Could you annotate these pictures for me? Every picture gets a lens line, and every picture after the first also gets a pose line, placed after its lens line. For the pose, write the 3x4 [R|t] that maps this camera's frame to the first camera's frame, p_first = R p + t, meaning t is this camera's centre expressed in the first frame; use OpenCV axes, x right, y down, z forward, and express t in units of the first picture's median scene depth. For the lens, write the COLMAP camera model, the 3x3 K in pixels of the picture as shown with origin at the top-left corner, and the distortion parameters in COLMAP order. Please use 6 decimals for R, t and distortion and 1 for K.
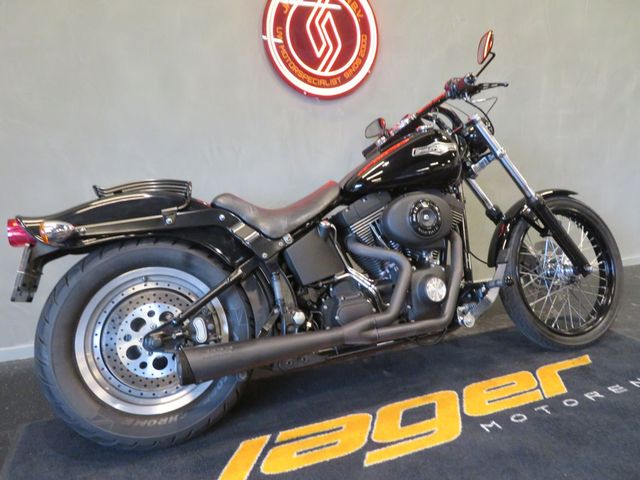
lens RADIAL K [[458.7, 0, 321.3], [0, 458.7, 240.9], [0, 0, 1]] dist [-0.004785, -0.003588]
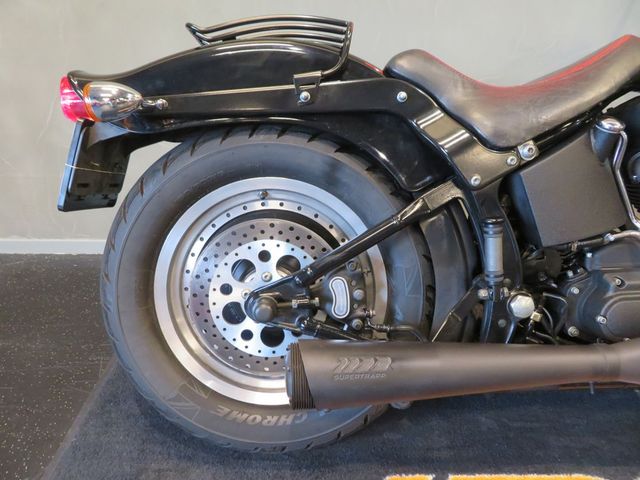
lens RADIAL K [[458.7, 0, 321.3], [0, 458.7, 240.9], [0, 0, 1]] dist [-0.004785, -0.003588]
pose [[0.932070, 0.165935, -0.322041, -0.103853], [-0.086858, 0.965364, 0.246023, -0.012927], [0.351711, -0.201339, 0.914200, 0.445317]]
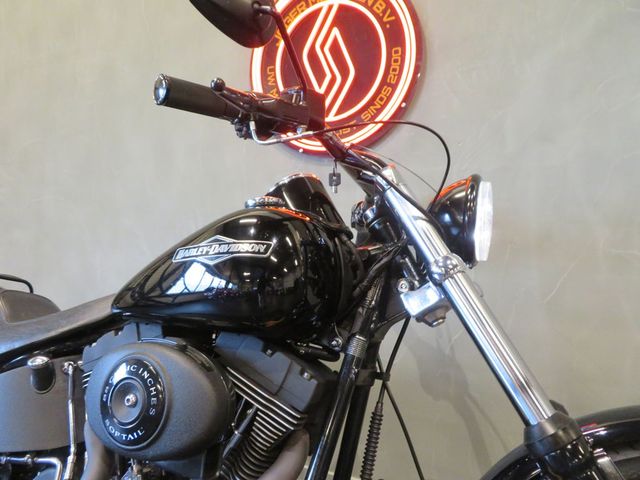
lens RADIAL K [[458.7, 0, 321.3], [0, 458.7, 240.9], [0, 0, 1]] dist [-0.004785, -0.003588]
pose [[0.691515, 0.055927, -0.720193, 0.719703], [-0.154918, 0.985283, -0.072237, -0.215753], [0.705554, 0.161524, 0.690002, 0.850835]]
